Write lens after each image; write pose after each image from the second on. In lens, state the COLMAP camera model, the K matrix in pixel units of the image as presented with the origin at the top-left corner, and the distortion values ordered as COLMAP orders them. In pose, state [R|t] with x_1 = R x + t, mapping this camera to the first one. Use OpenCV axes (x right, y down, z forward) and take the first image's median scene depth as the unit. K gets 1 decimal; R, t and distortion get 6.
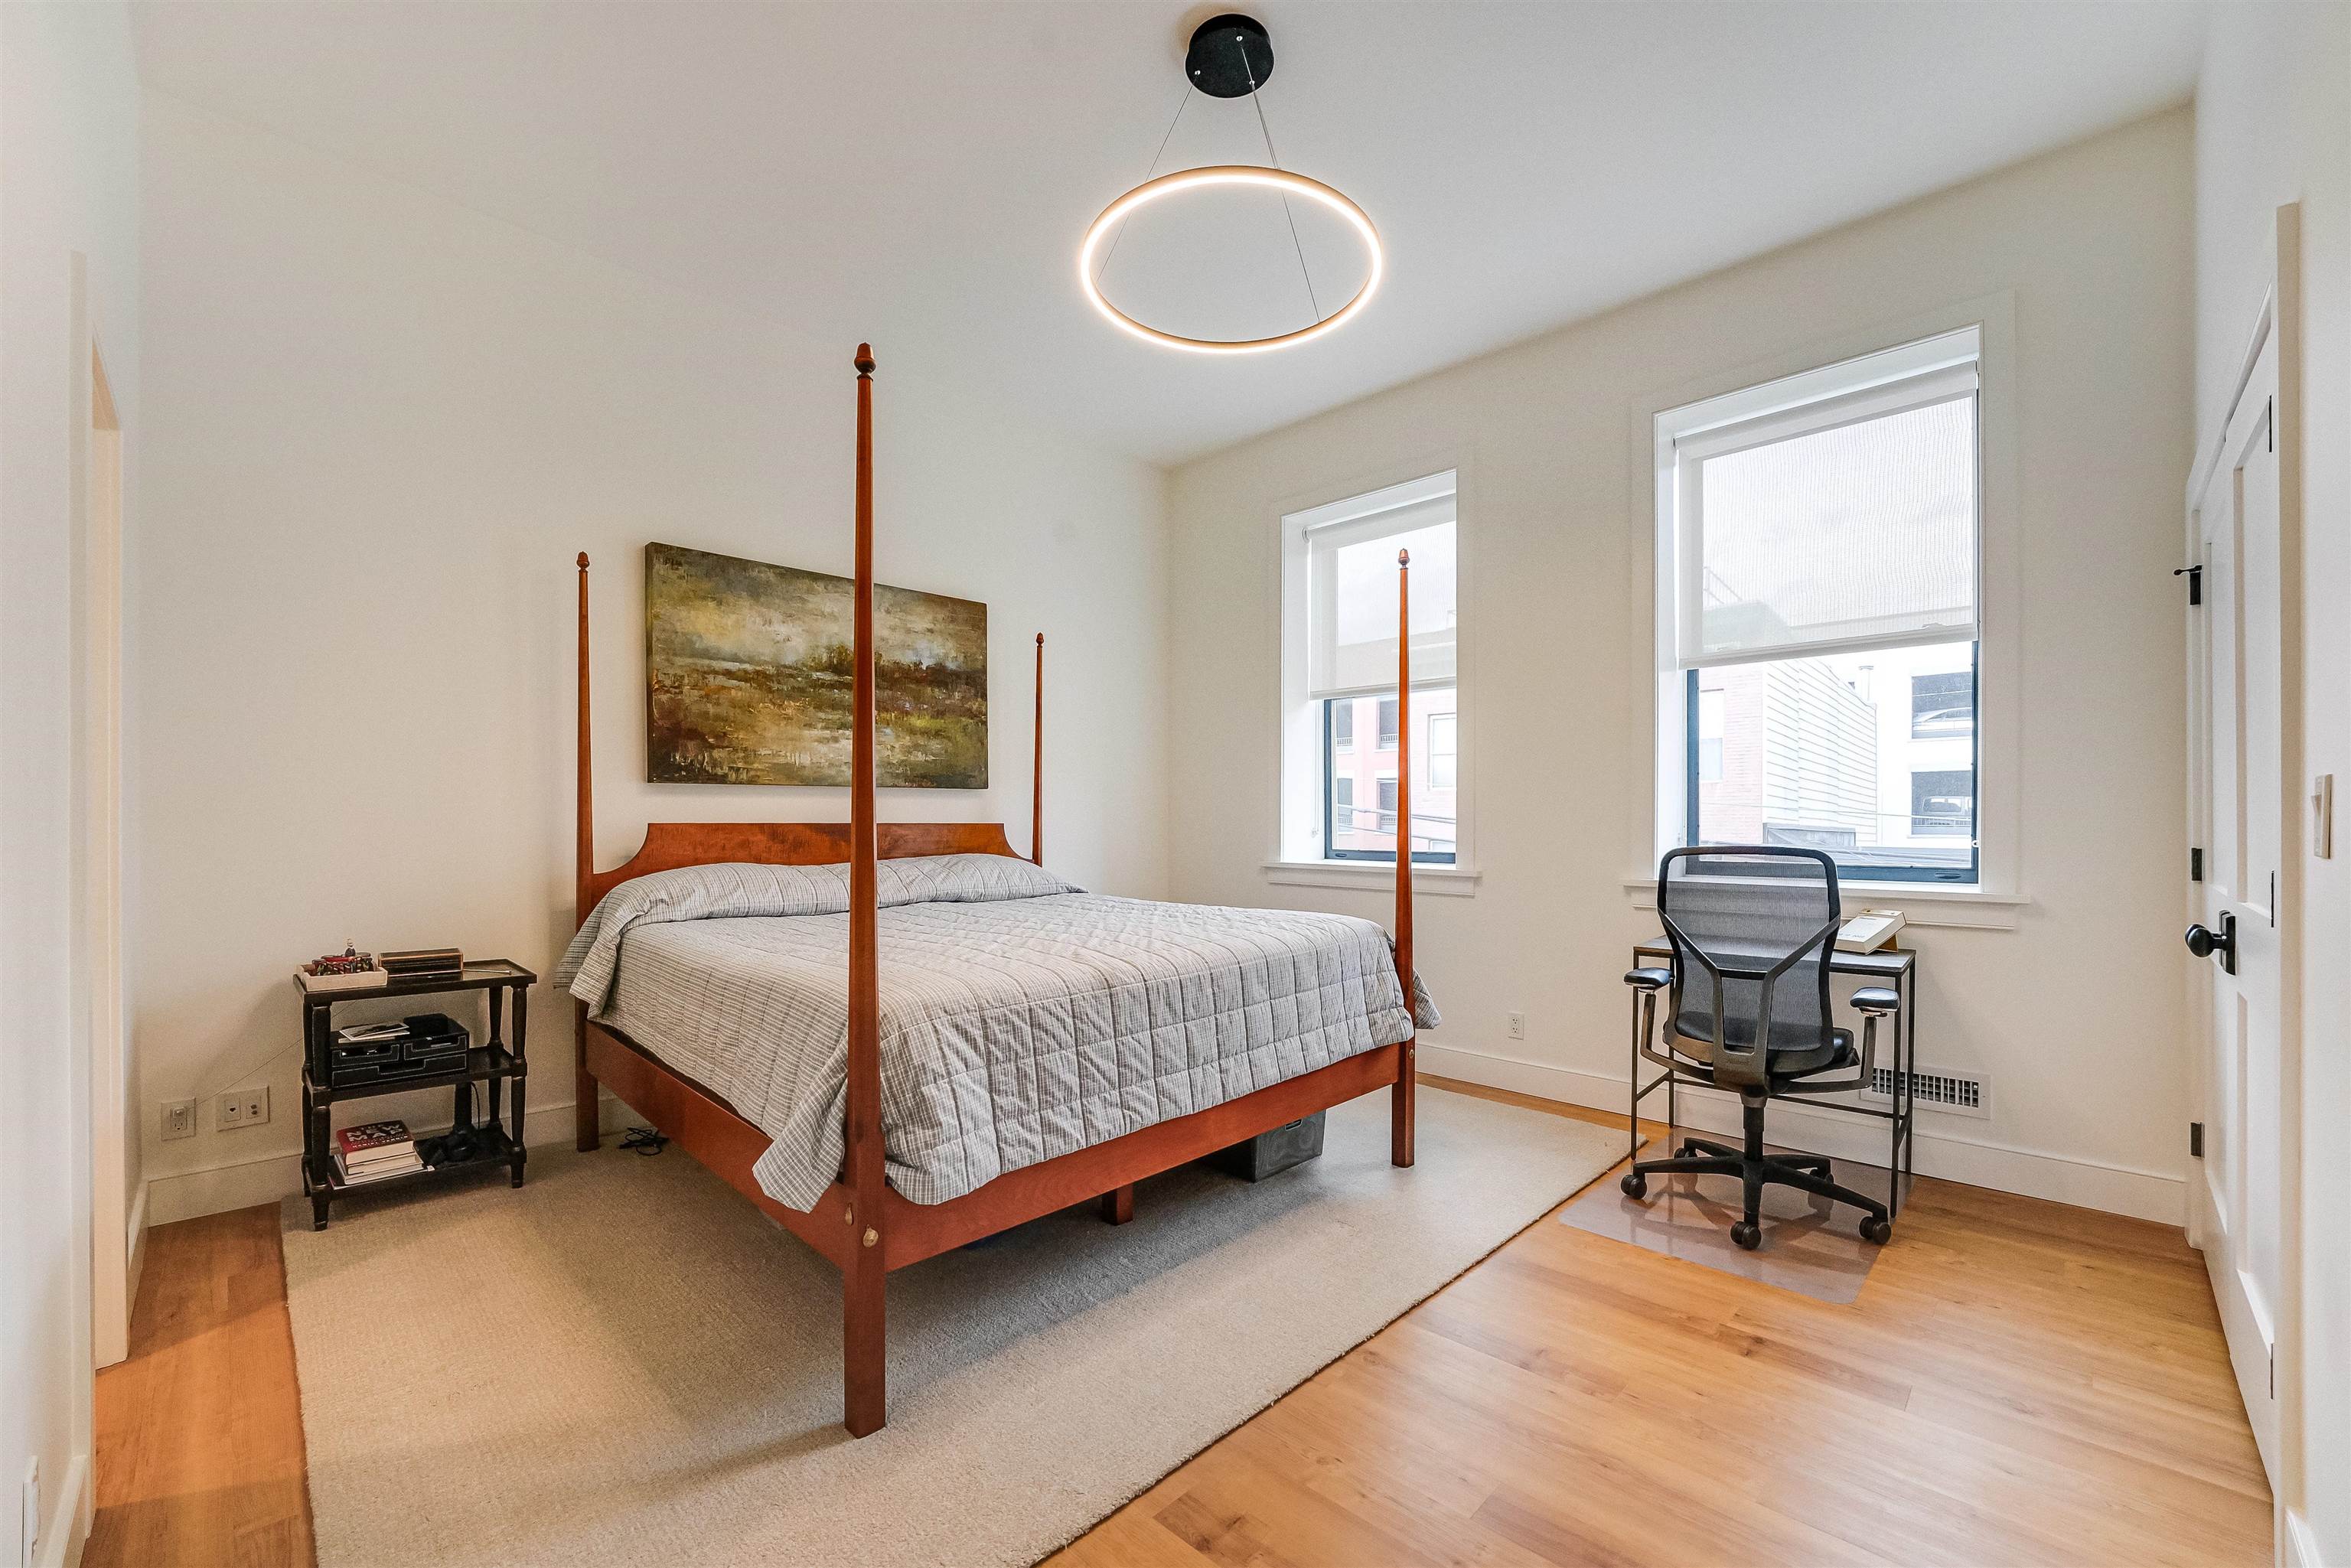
lens RADIAL K [[920.0, 0, 1169.2], [0, 920.0, 799.6], [0, 0, 1]] dist [-0.002858, 0.000256]
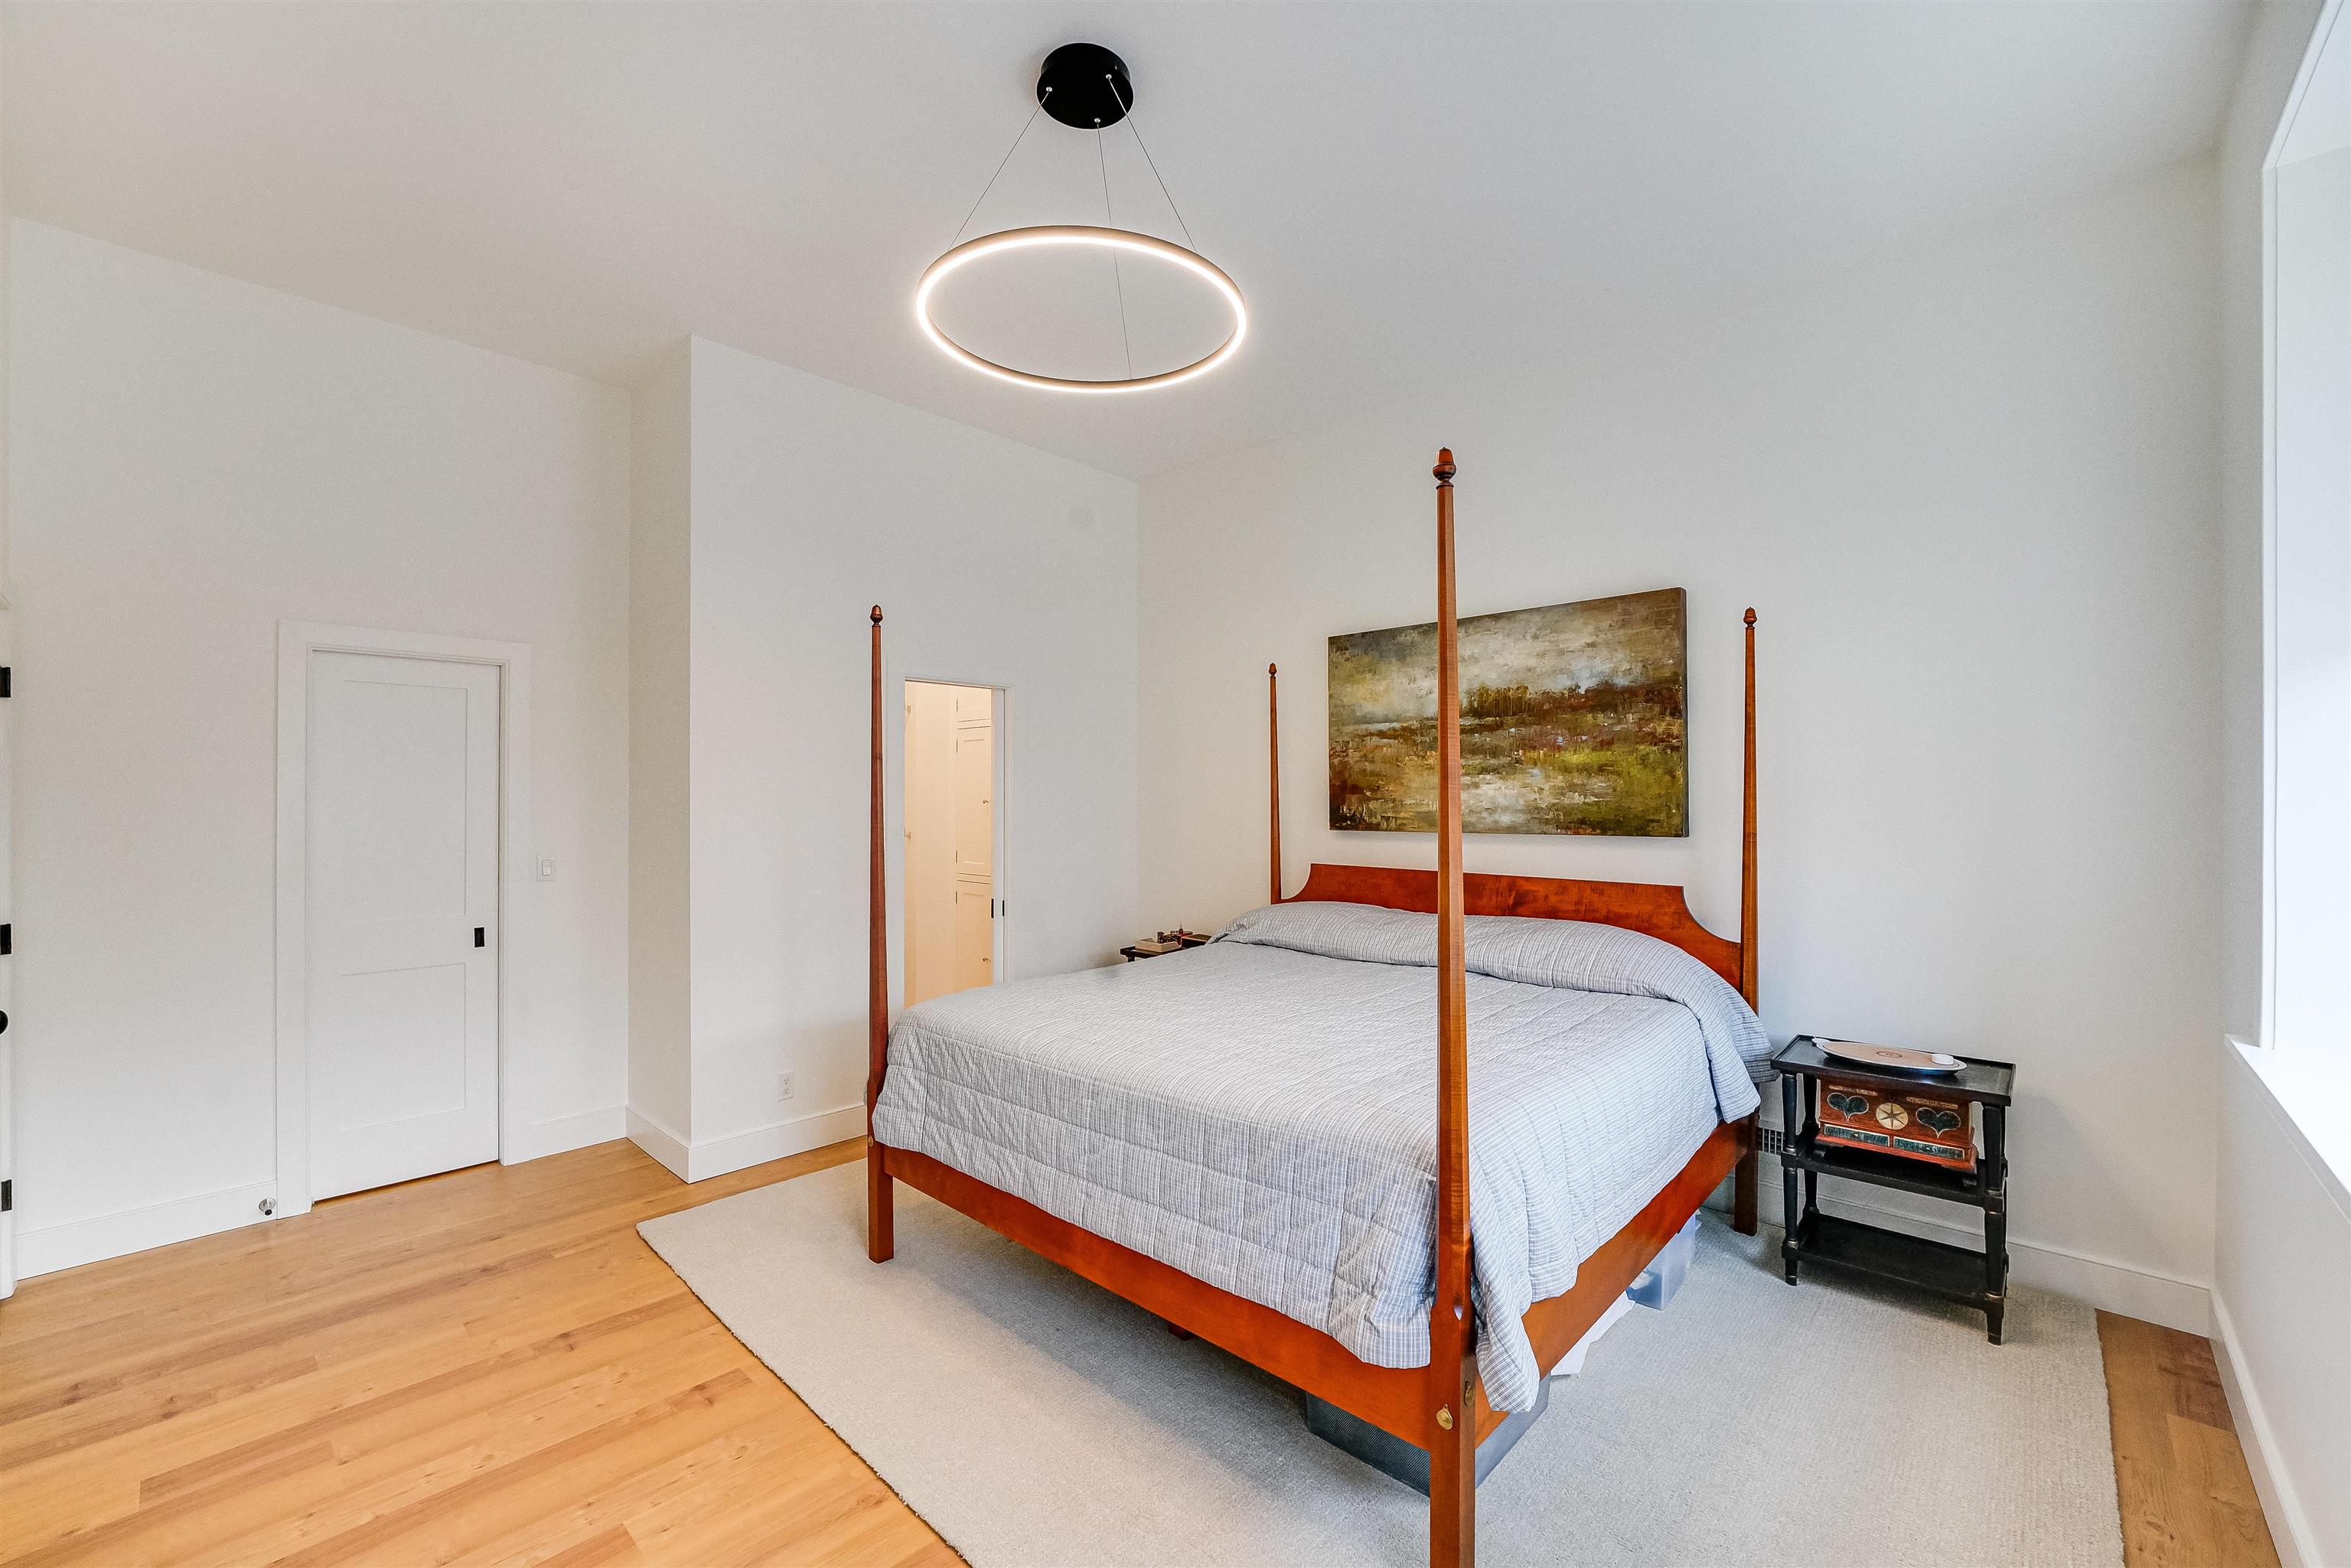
lens RADIAL K [[920.0, 0, 1167.6], [0, 920.0, 786.6], [0, 0, 1]] dist [-0.002858, 0.000256]
pose [[0.057782, -0.012814, -0.998247, 0.622192], [0.018396, 0.999762, -0.011769, -0.062115], [0.998160, -0.017684, 0.058004, 0.656903]]
